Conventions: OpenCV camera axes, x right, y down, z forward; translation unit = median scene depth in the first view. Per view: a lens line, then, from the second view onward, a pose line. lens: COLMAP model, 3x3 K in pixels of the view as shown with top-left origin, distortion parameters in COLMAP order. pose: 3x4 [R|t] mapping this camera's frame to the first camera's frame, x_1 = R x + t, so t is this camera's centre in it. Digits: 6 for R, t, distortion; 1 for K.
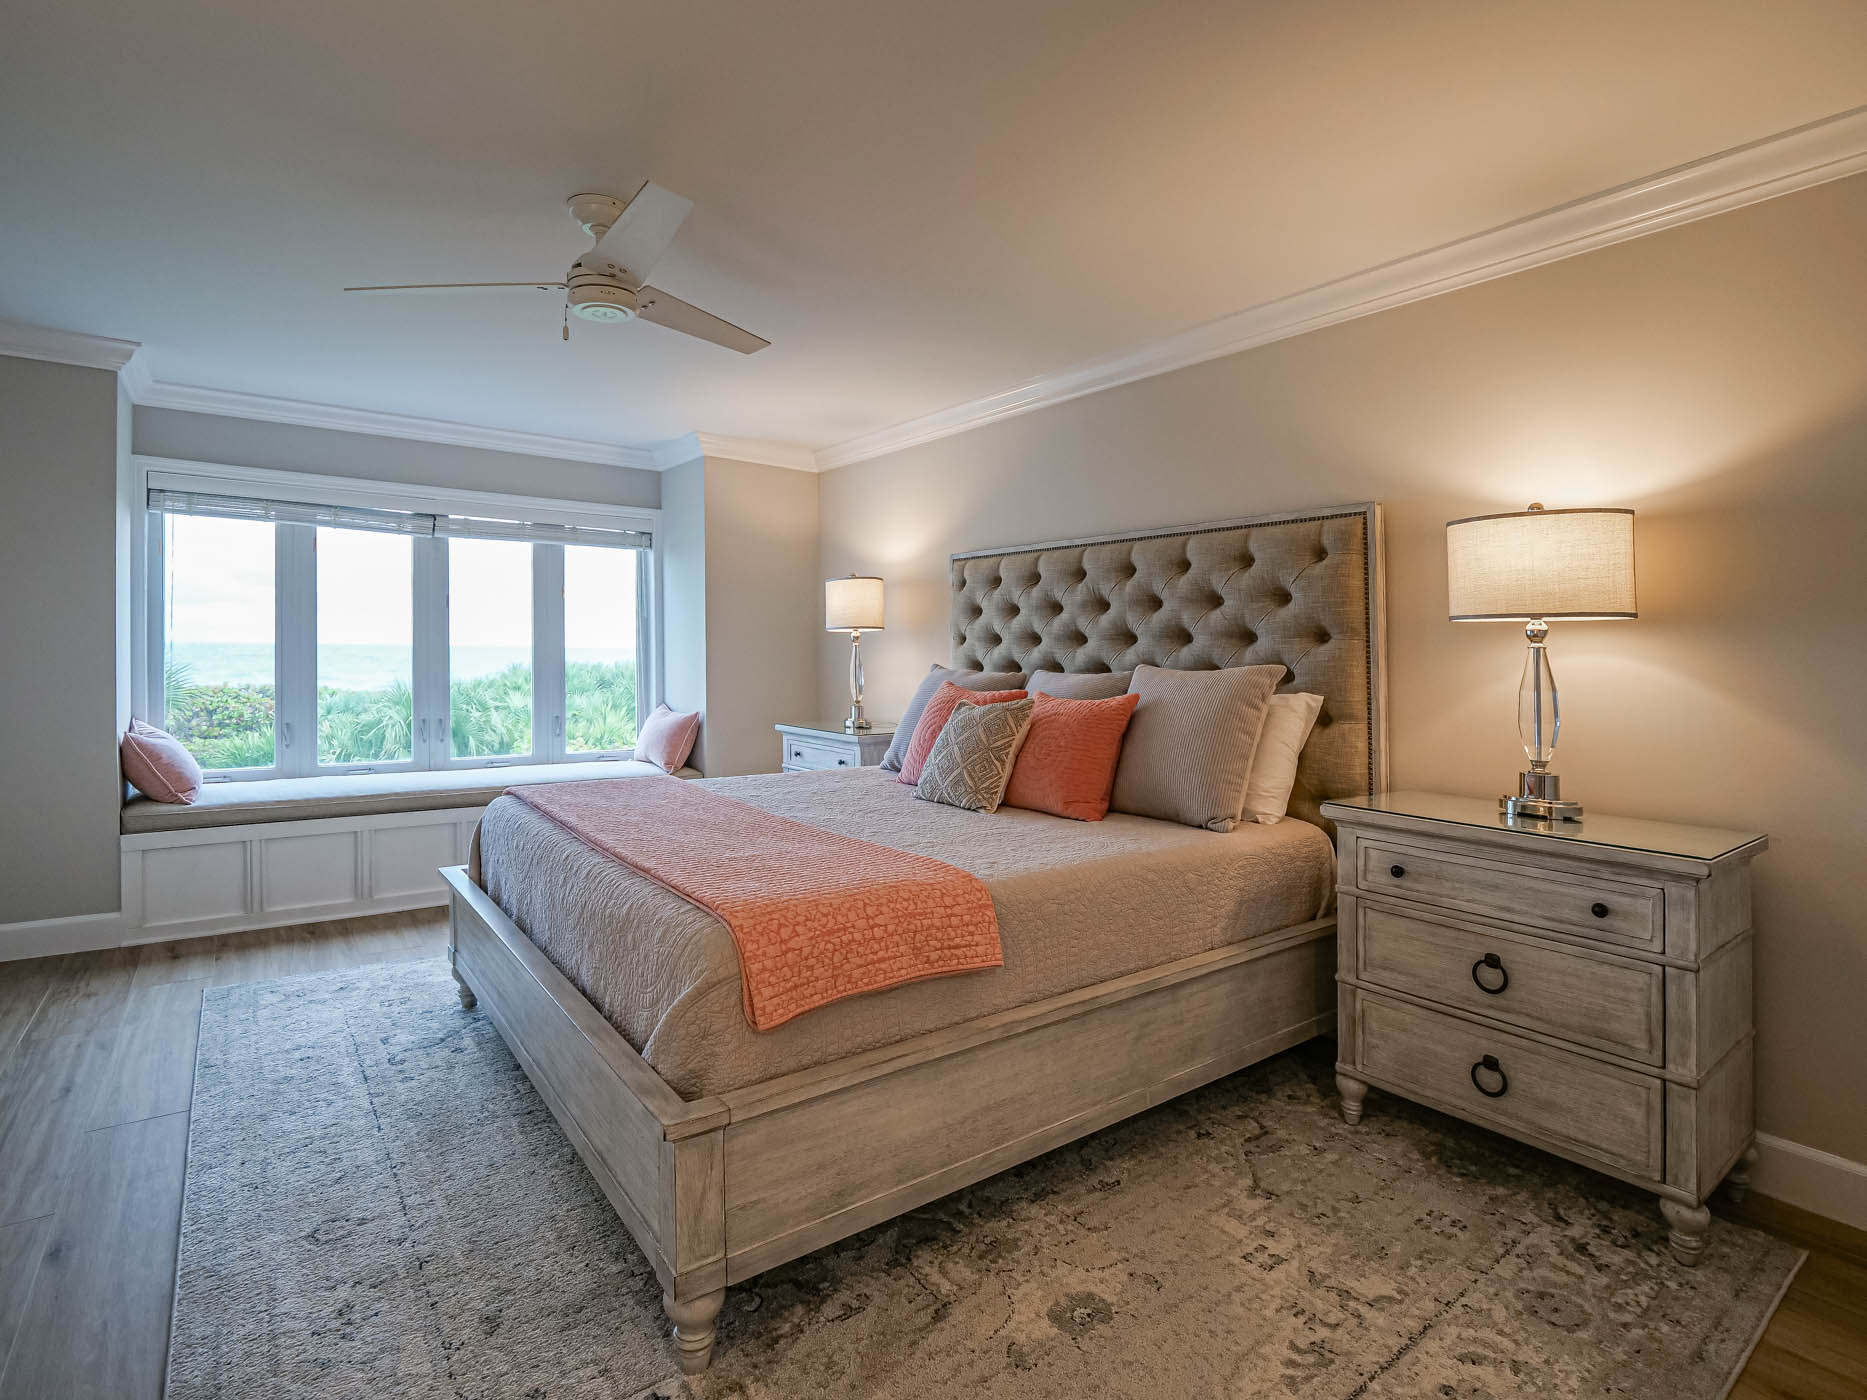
lens RADIAL K [[925.4, 0, 933.5], [0, 925.4, 700.0], [0, 0, 1]] dist [-0.011836, -0.000320]
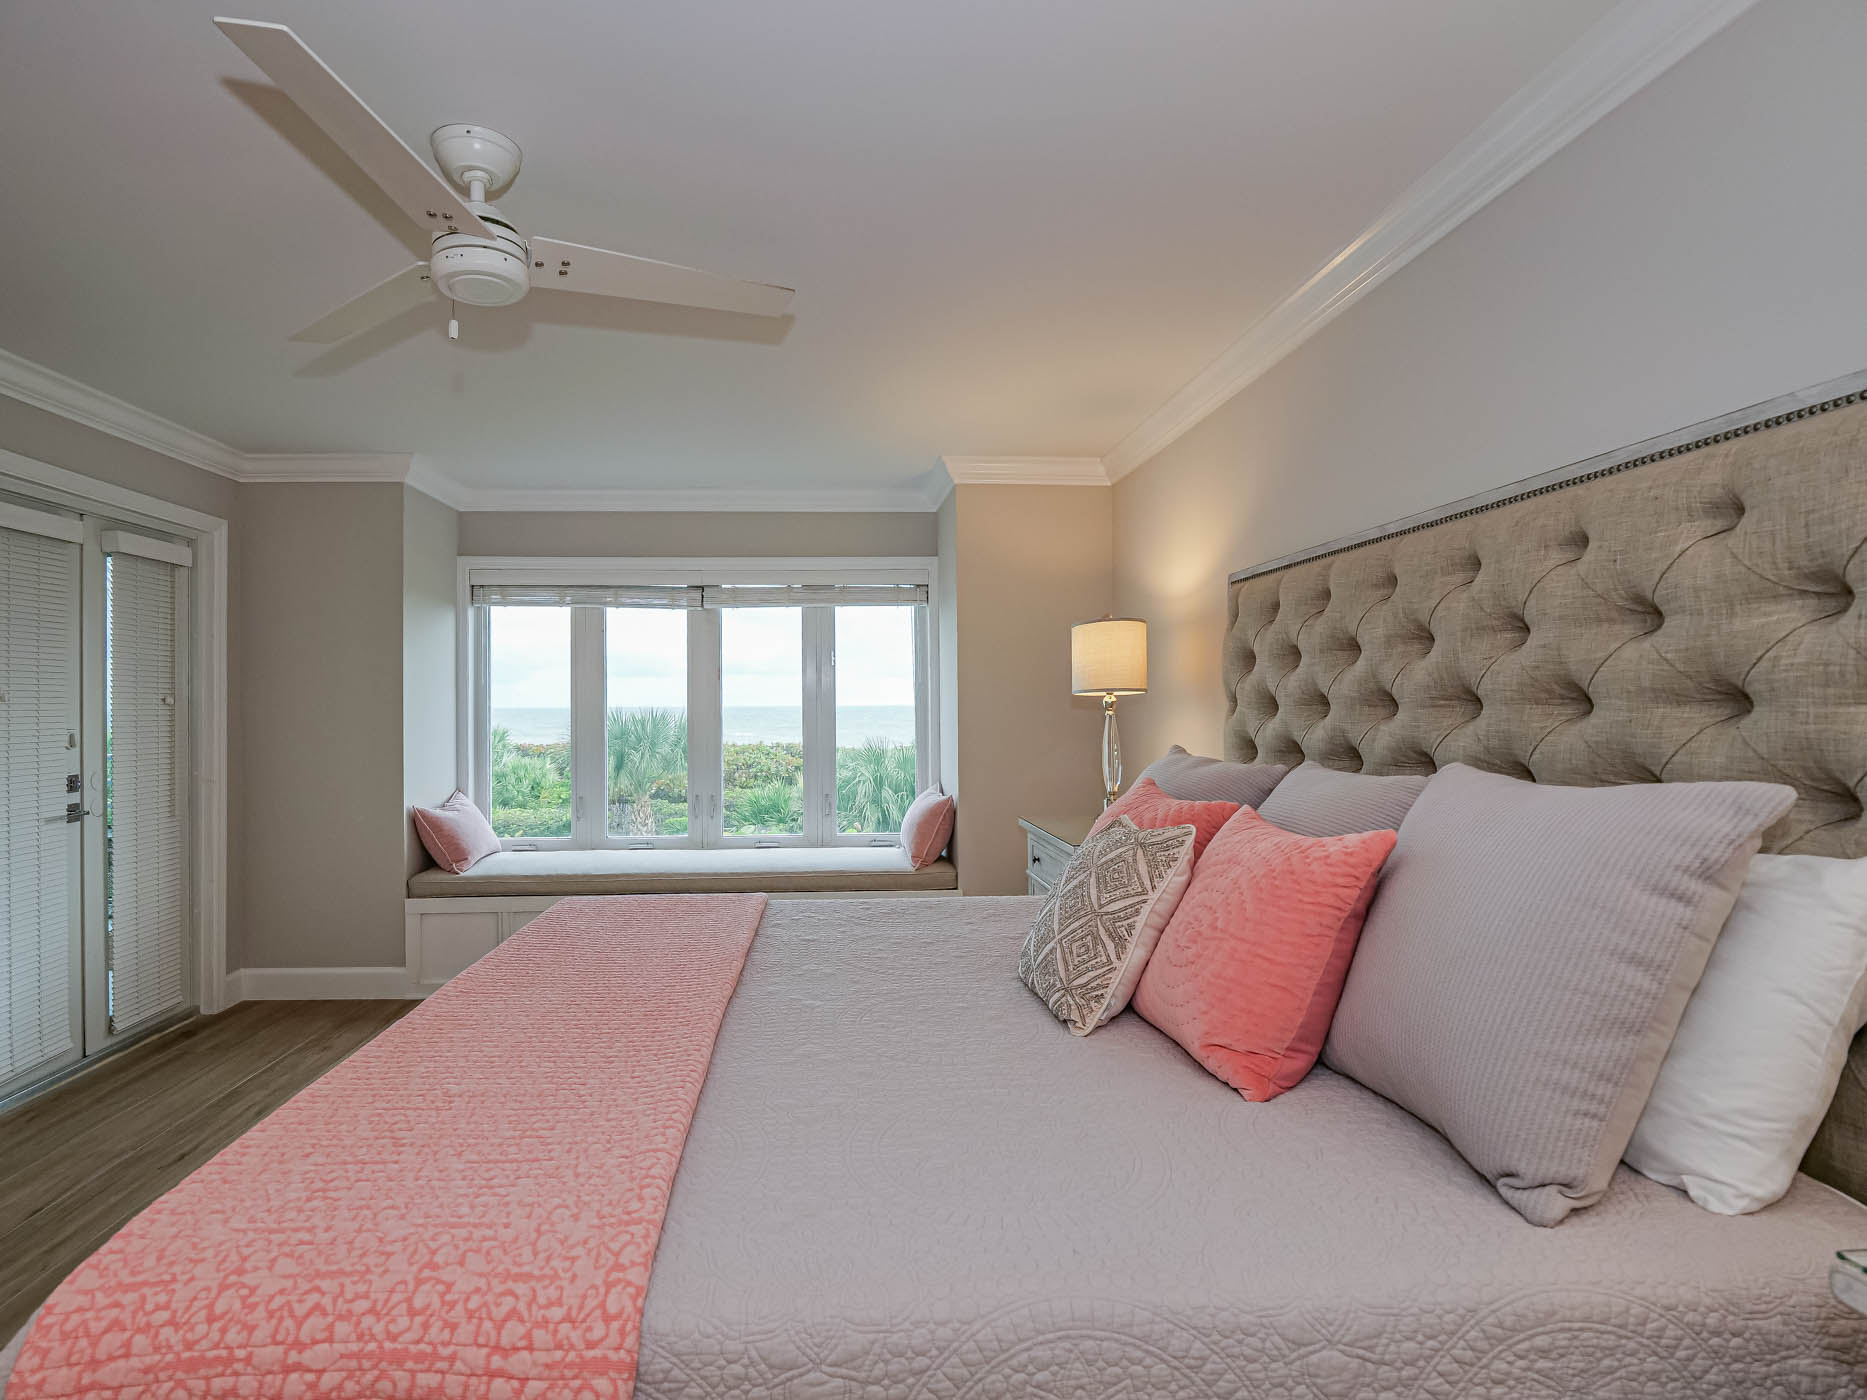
lens RADIAL K [[900.0, 0, 933.9], [0, 900.0, 761.0], [0, 0, 1]] dist [-0.014802, -0.000201]
pose [[0.829301, 0.016205, -0.558568, 0.199703], [-0.009533, 0.999844, 0.014854, -0.033194], [0.558722, -0.006994, 0.829326, 0.355112]]
